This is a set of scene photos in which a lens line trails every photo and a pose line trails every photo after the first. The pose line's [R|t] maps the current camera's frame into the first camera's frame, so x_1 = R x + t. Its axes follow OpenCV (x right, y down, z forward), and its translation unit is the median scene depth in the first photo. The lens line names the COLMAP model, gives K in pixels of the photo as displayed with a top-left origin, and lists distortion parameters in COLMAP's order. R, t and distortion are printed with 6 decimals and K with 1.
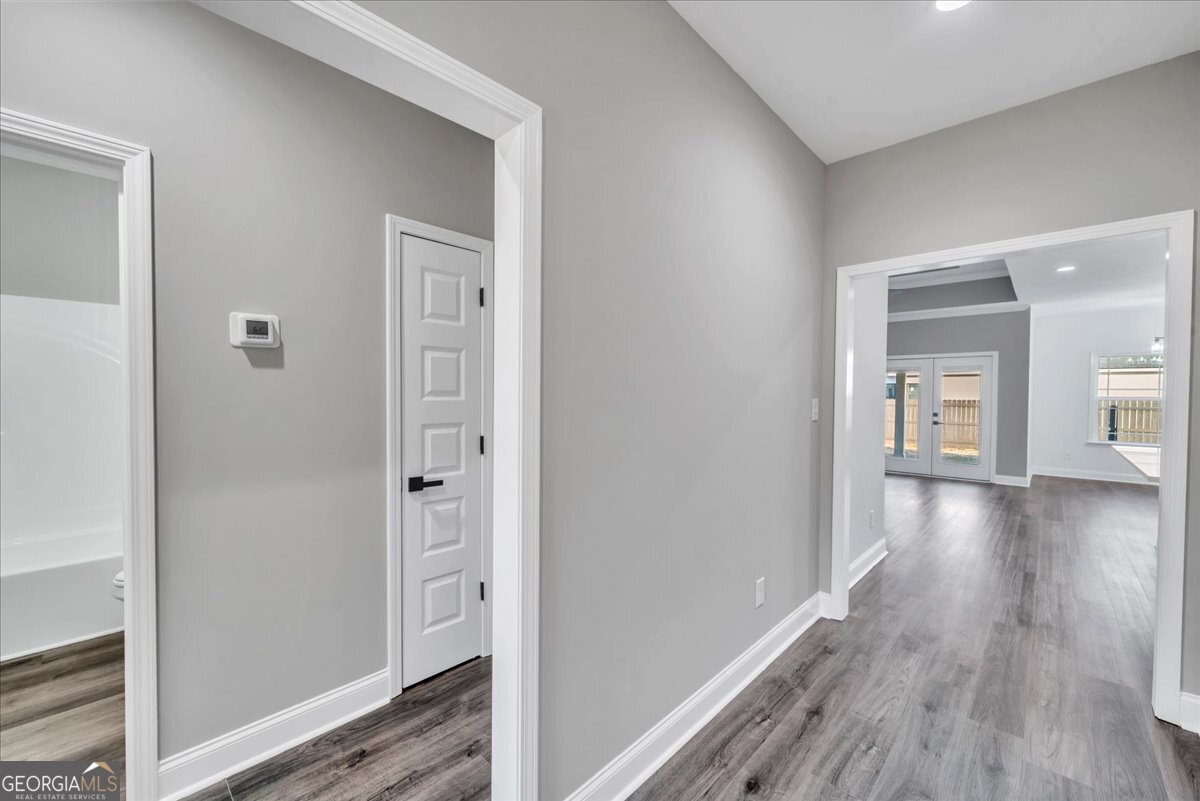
lens RADIAL K [[473.4, 0, 596.7], [0, 473.4, 401.5], [0, 0, 1]] dist [-0.003010, -0.000025]
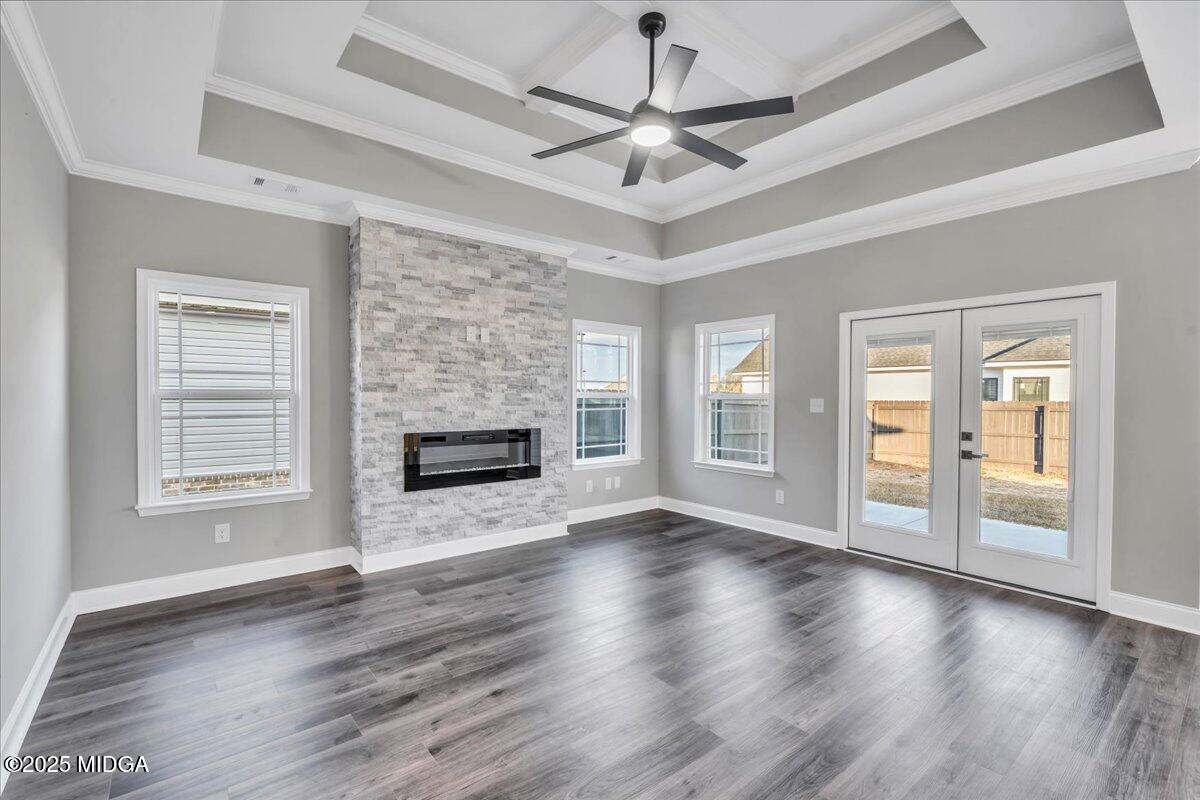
lens RADIAL K [[534.5, 0, 593.0], [0, 534.5, 402.5], [0, 0, 1]] dist [0.000700, 0.000716]
pose [[0.991890, -0.002027, -0.127081, 0.490226], [0.001944, 0.999998, -0.000782, -0.004656], [0.127082, 0.000528, 0.991892, 0.519063]]
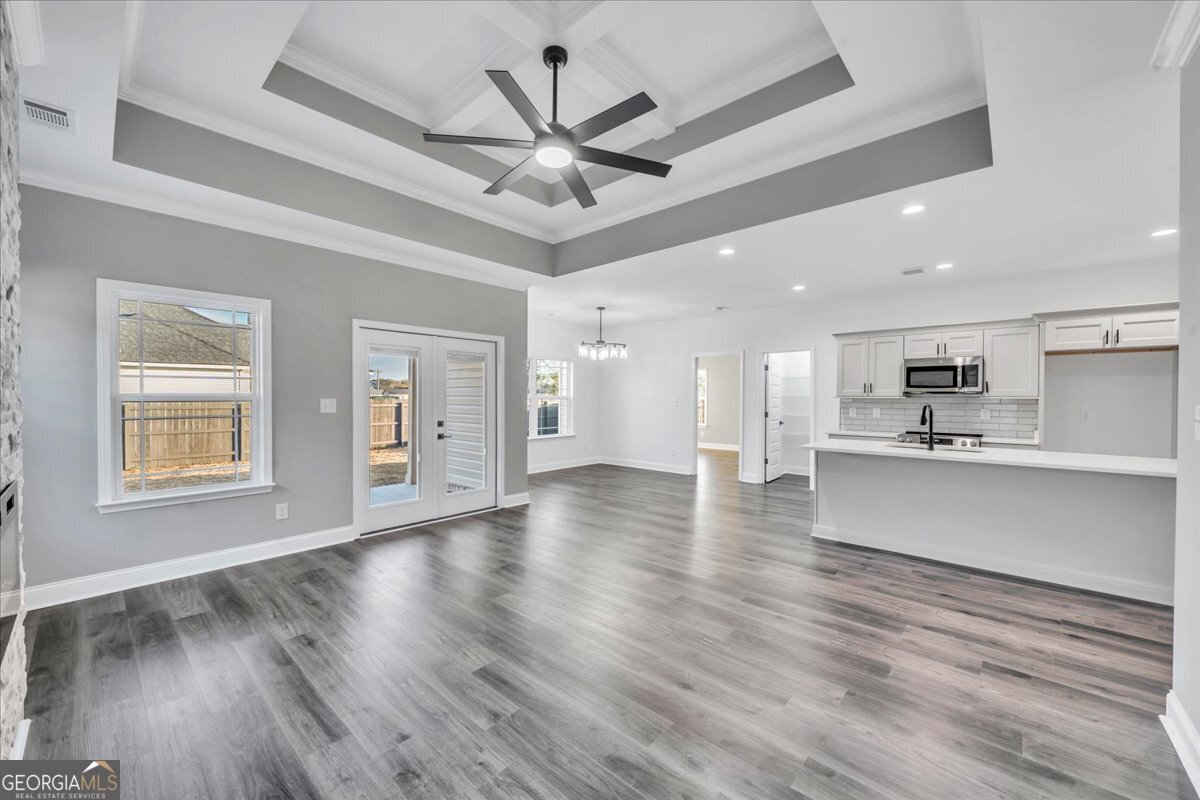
lens RADIAL K [[463.1, 0, 594.9], [0, 463.1, 399.9], [0, 0, 1]] dist [-0.000845, -0.000112]
pose [[-0.032186, -0.014185, 0.999381, 0.088031], [0.011396, 0.999829, 0.014559, -0.013148], [-0.999417, 0.011858, -0.032018, 0.914493]]
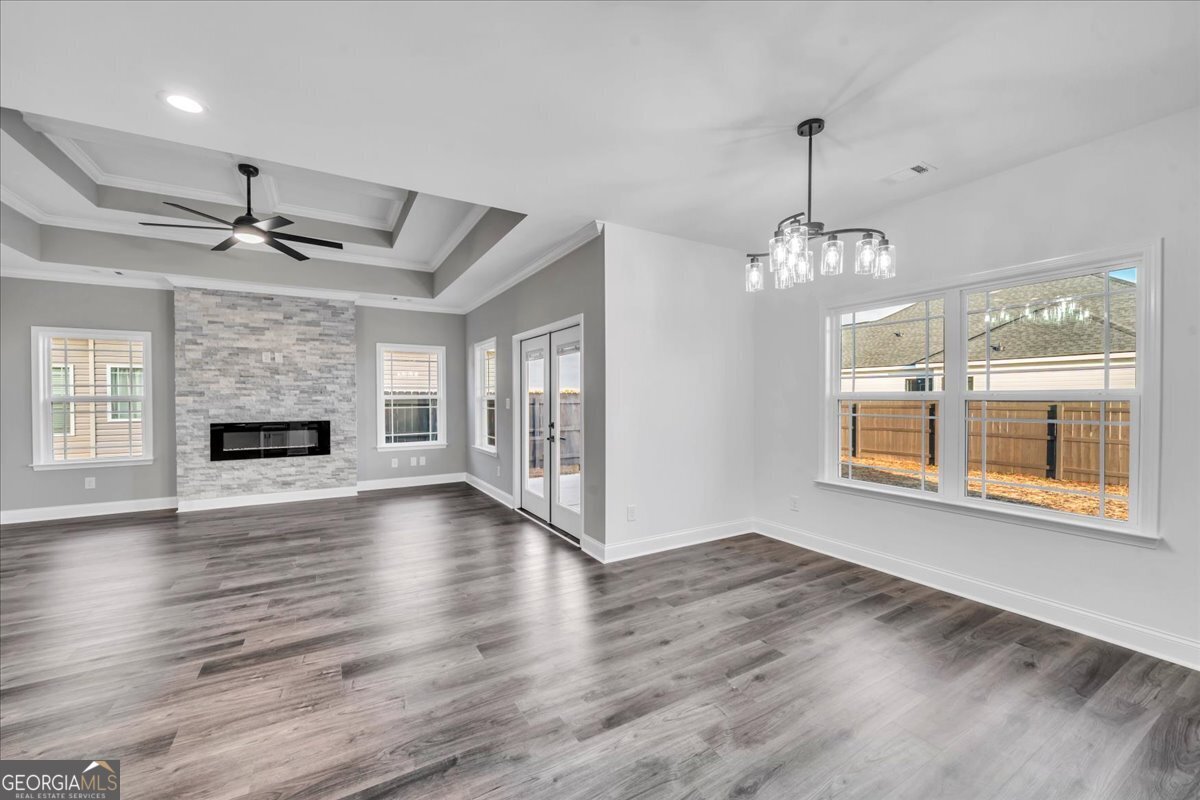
lens RADIAL K [[473.4, 0, 596.7], [0, 473.4, 401.0], [0, 0, 1]] dist [-0.003010, -0.000025]
pose [[0.960518, -0.009377, -0.278060, 1.063295], [0.008095, 0.999951, -0.005758, 0.000604], [0.278100, 0.003279, 0.960546, 0.486972]]
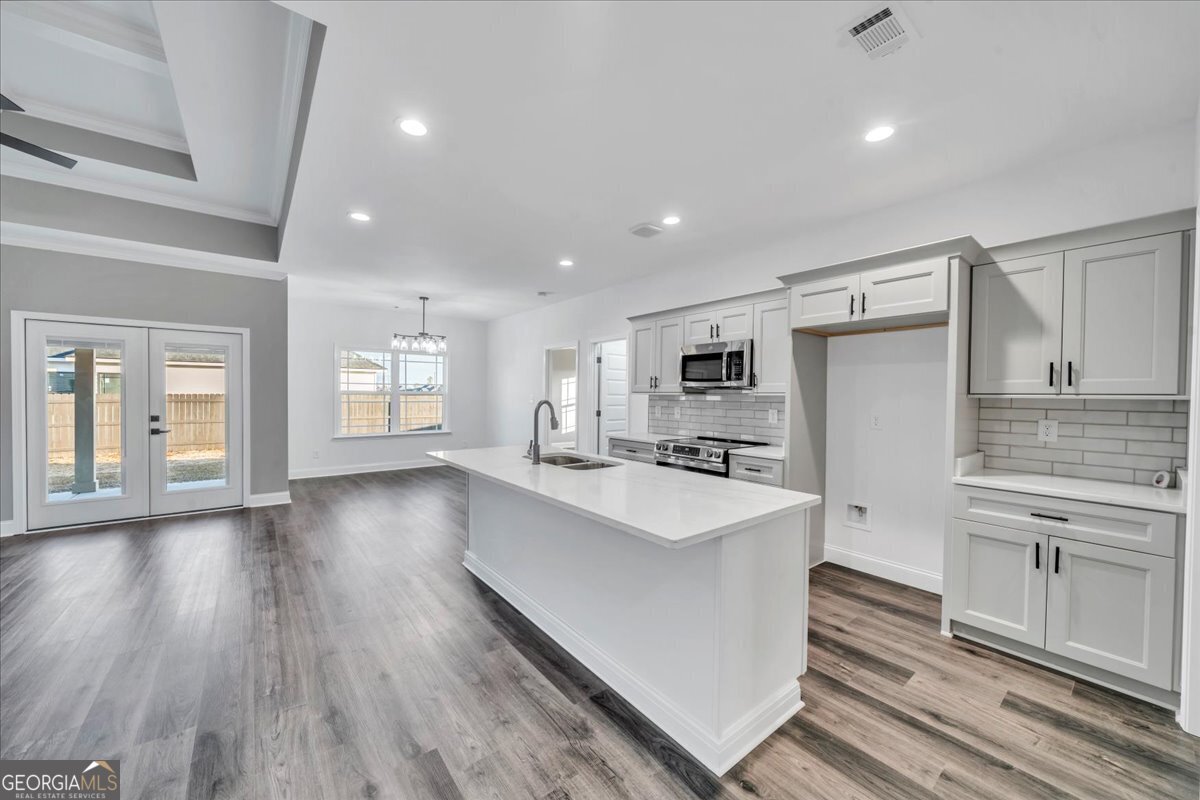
lens RADIAL K [[439.6, 0, 593.4], [0, 439.6, 401.7], [0, 0, 1]] dist [-0.005447, -0.000040]
pose [[0.141677, -0.023228, 0.989640, 0.255653], [0.007785, 0.999720, 0.022350, -0.003279], [-0.989882, 0.004538, 0.141819, 0.386784]]
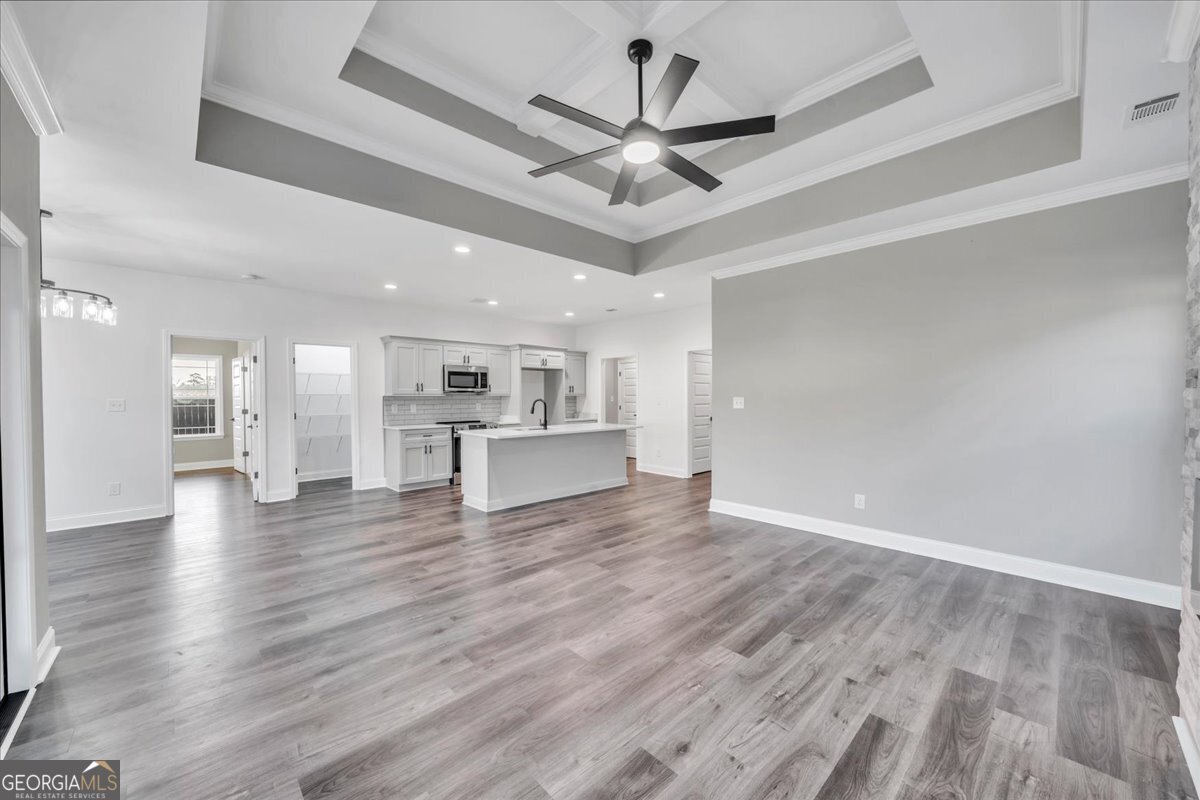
lens RADIAL K [[451.1, 0, 591.8], [0, 451.1, 400.9], [0, 0, 1]] dist [-0.000367, 0.000080]
pose [[-0.998485, -0.005122, 0.054786, 0.502020], [-0.003563, 0.999587, 0.028511, -0.016483], [-0.054909, 0.028273, -0.998091, 1.317511]]
